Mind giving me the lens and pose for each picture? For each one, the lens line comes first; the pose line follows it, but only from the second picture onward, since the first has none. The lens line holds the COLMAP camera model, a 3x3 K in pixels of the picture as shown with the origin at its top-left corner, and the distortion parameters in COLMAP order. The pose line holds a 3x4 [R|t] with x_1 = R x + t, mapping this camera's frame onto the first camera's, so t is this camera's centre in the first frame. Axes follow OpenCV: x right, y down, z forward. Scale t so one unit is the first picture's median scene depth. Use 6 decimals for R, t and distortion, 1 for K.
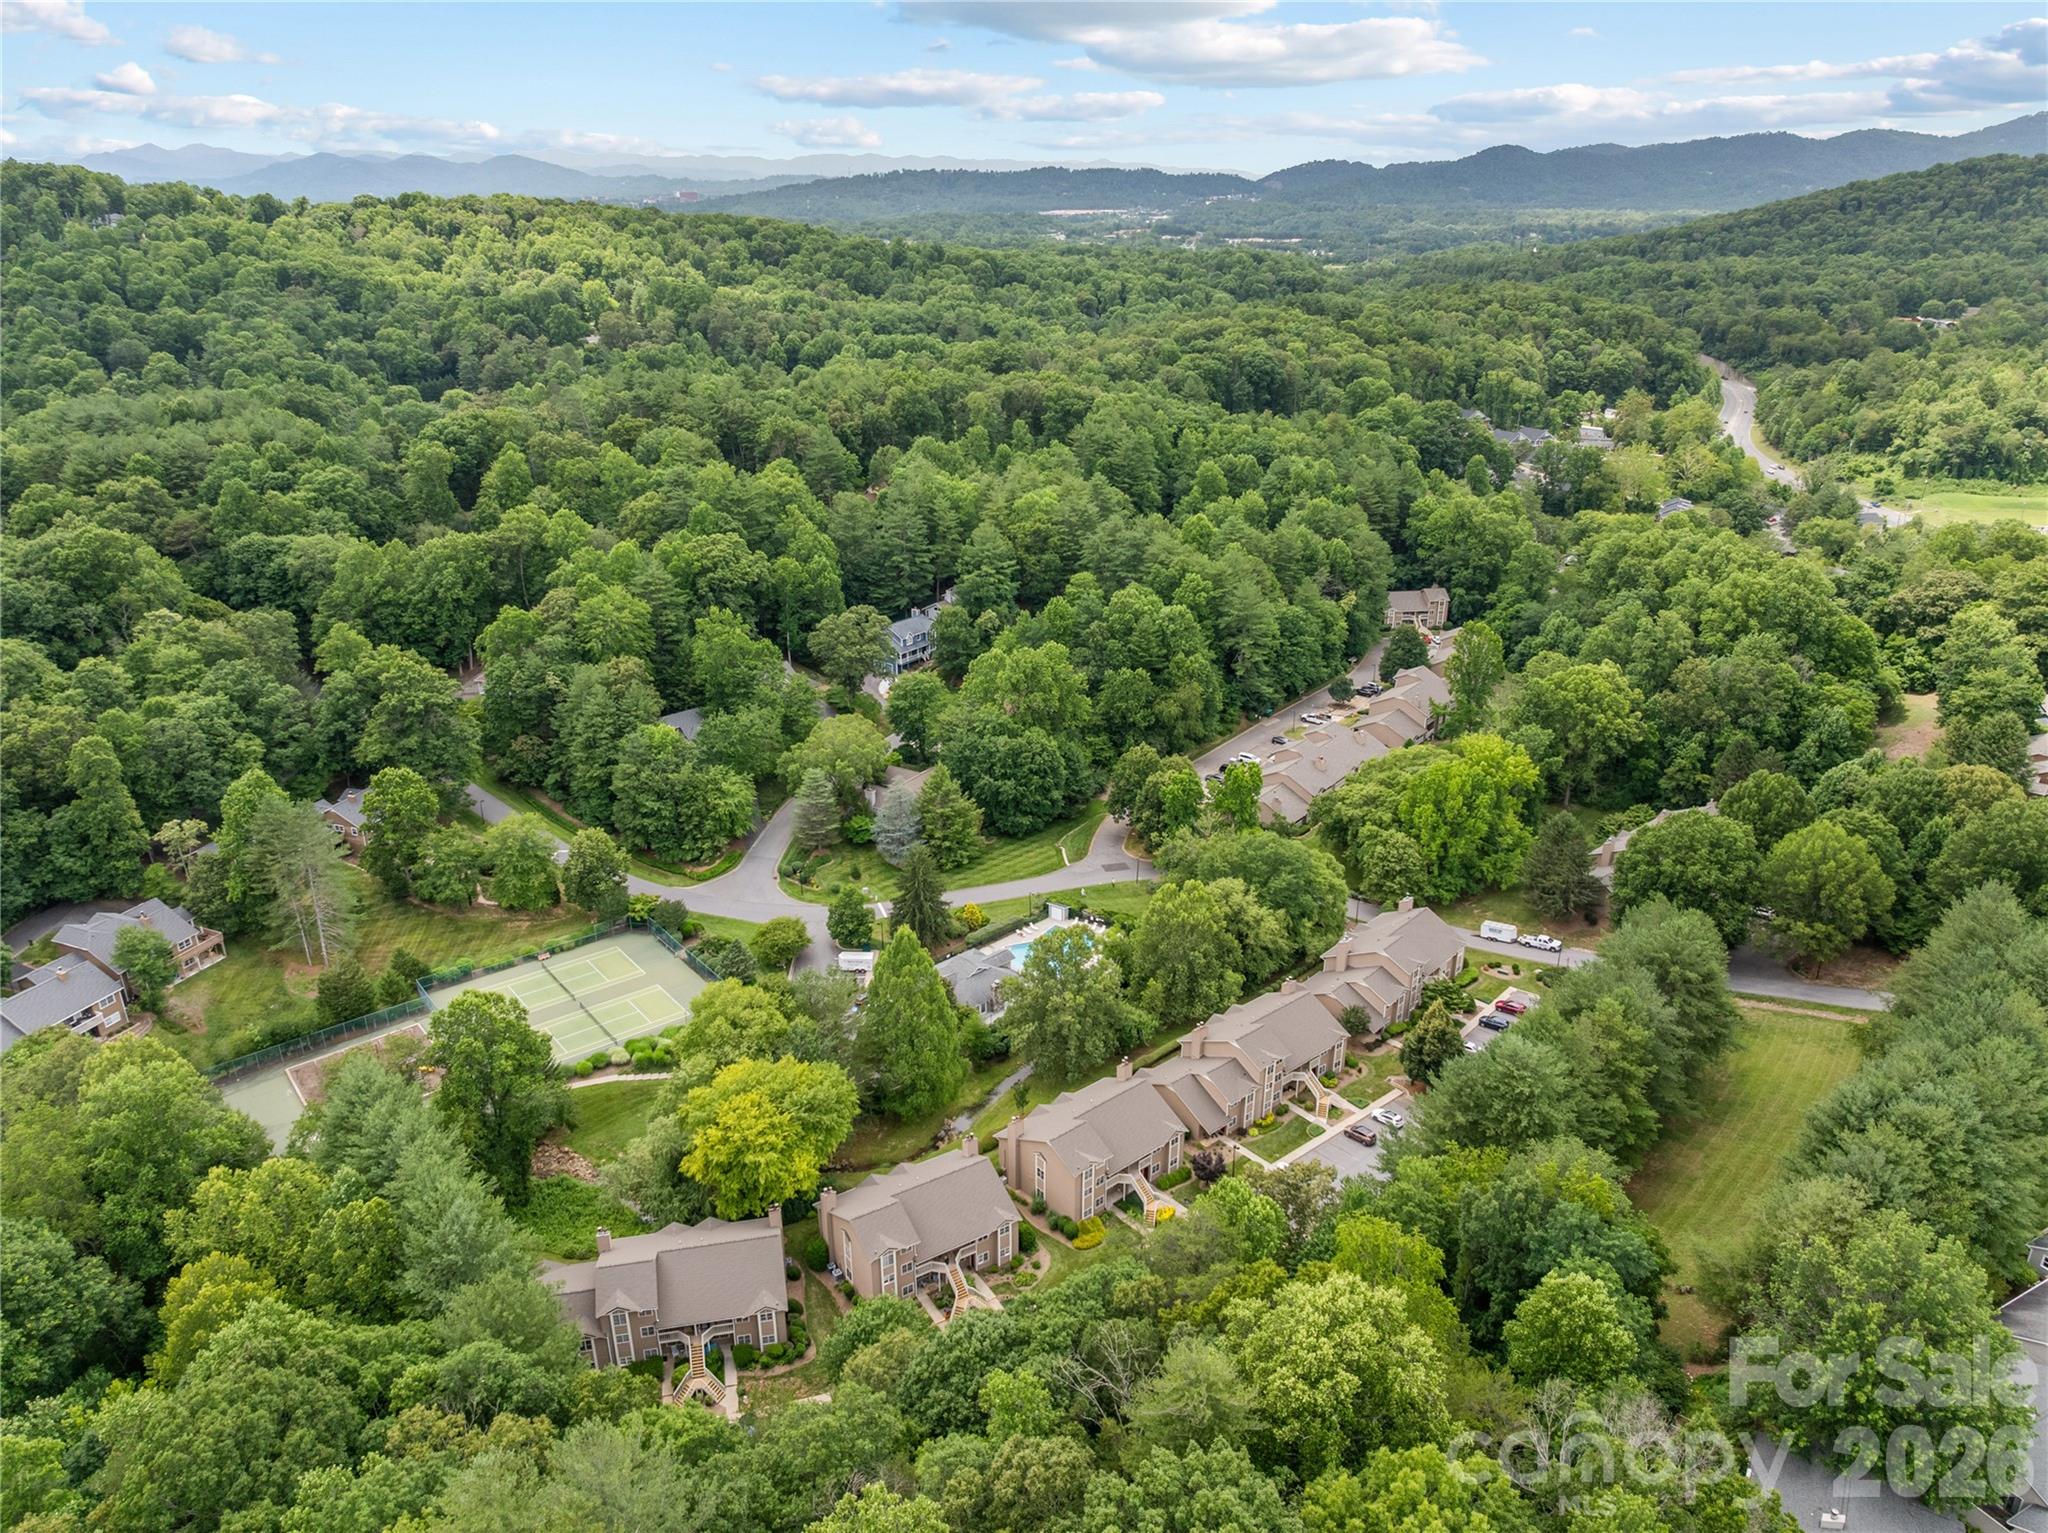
lens RADIAL K [[1445.3, 0, 1023.5], [0, 1445.3, 785.8], [0, 0, 1]] dist [-0.039845, 0.002971]
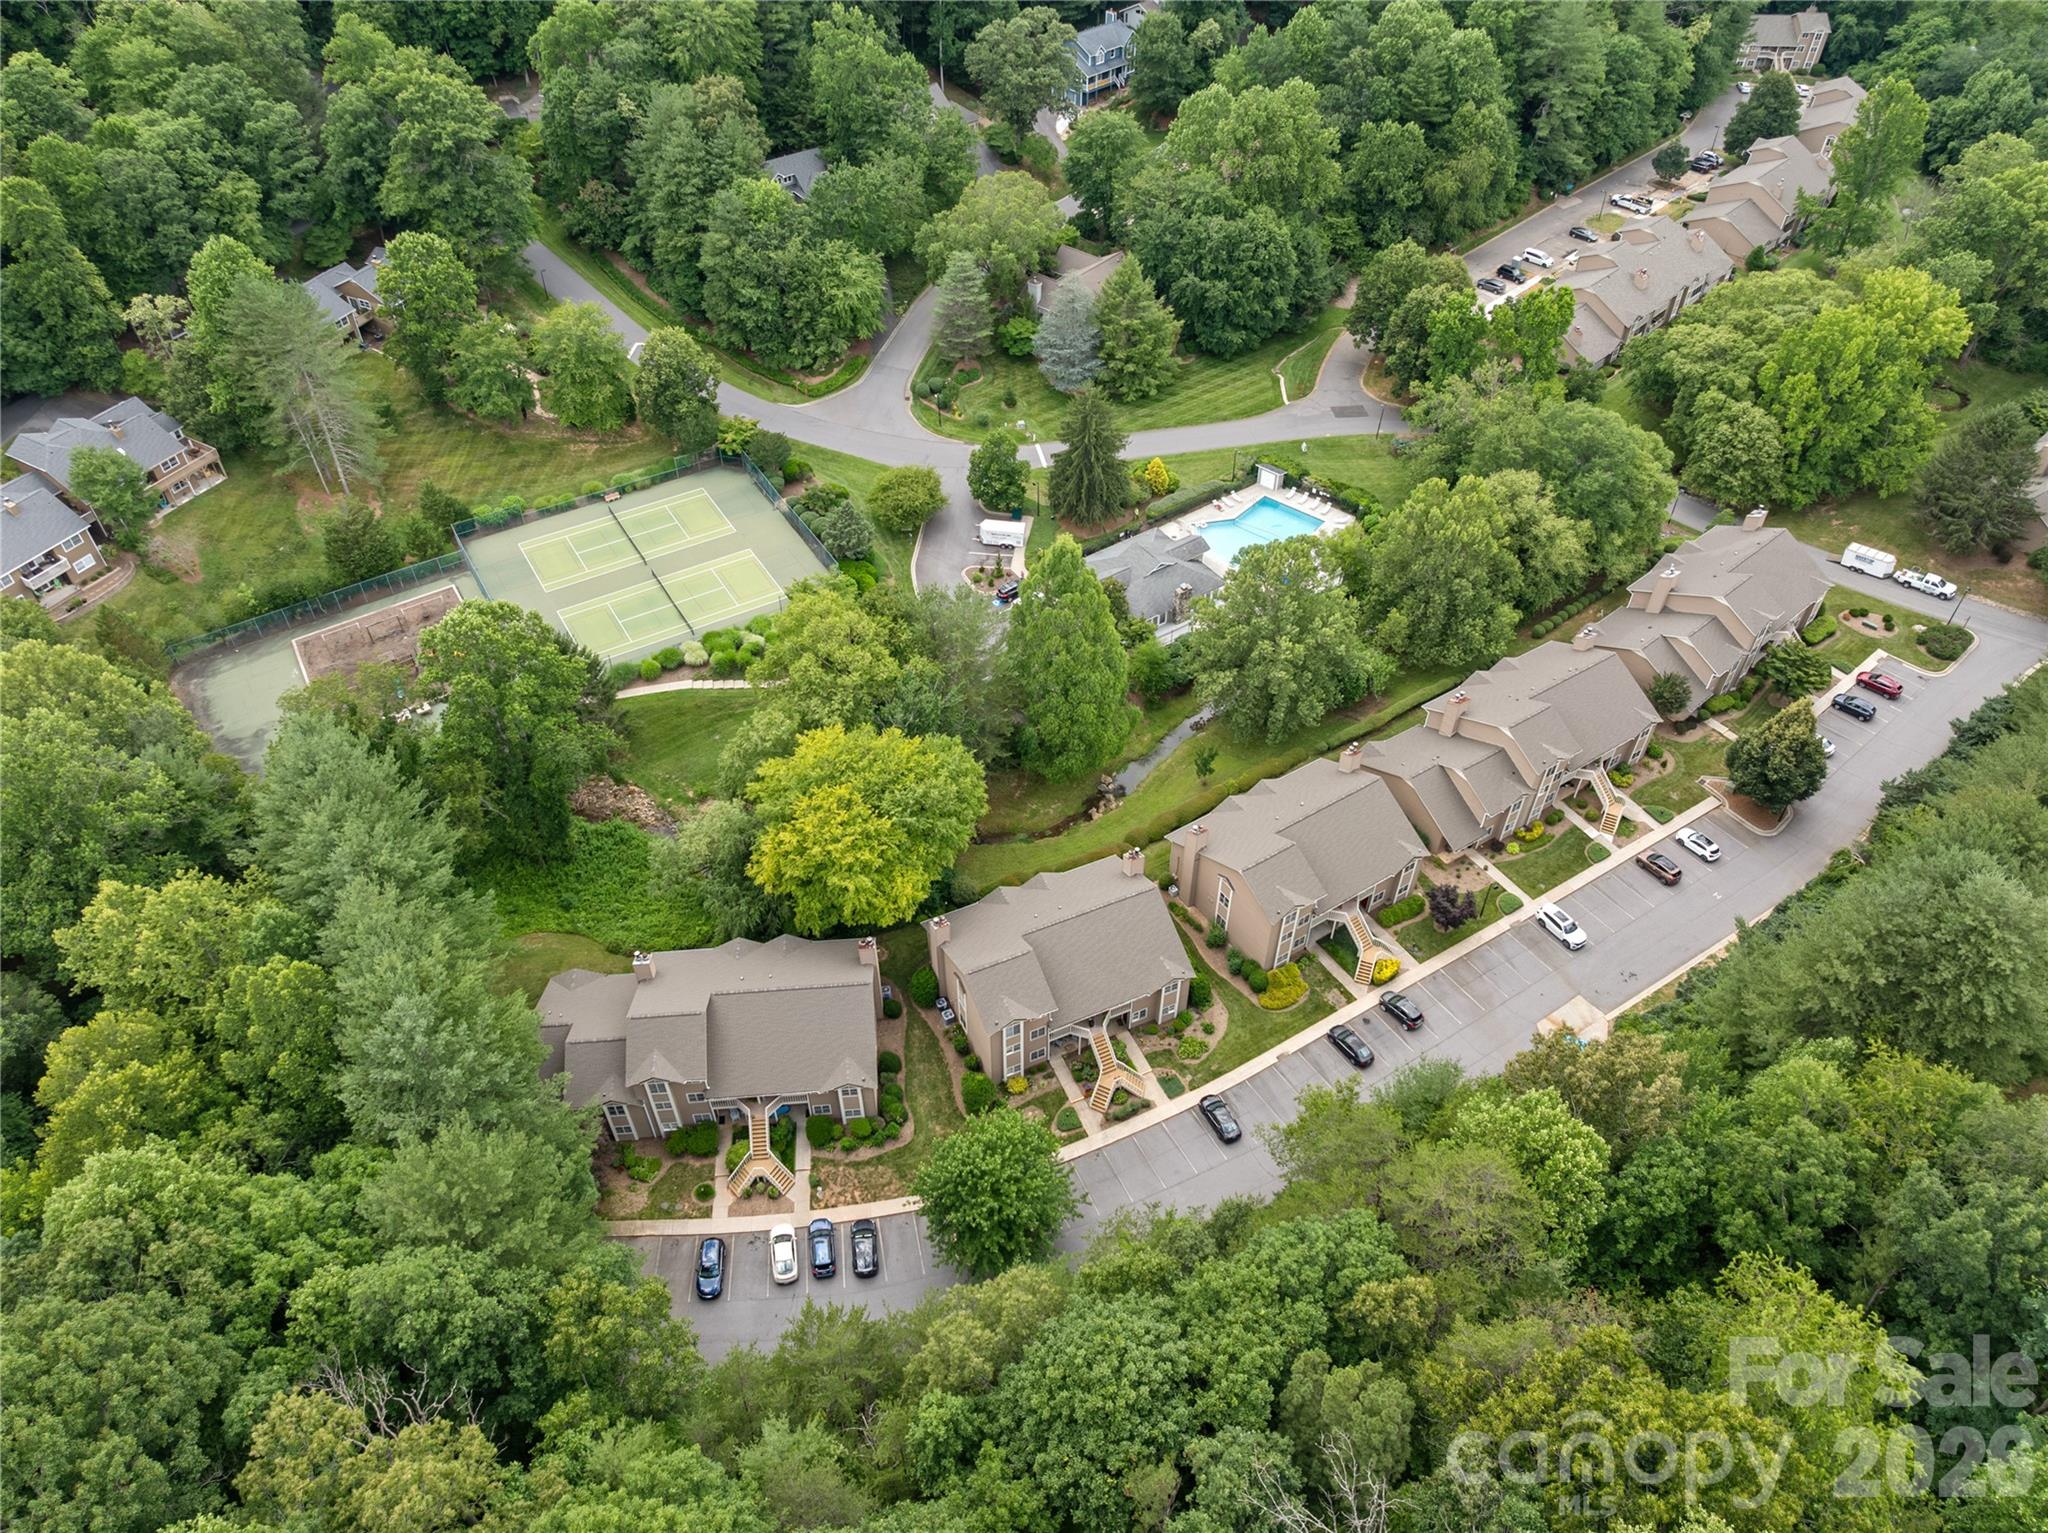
lens RADIAL K [[1445.3, 0, 1023.5], [0, 1445.3, 785.8], [0, 0, 1]] dist [-0.039845, 0.002971]
pose [[0.991376, 0.093789, -0.091523, -0.021688], [-0.051829, 0.922086, 0.383499, -0.050824], [0.120360, -0.375449, 0.918995, 0.243327]]
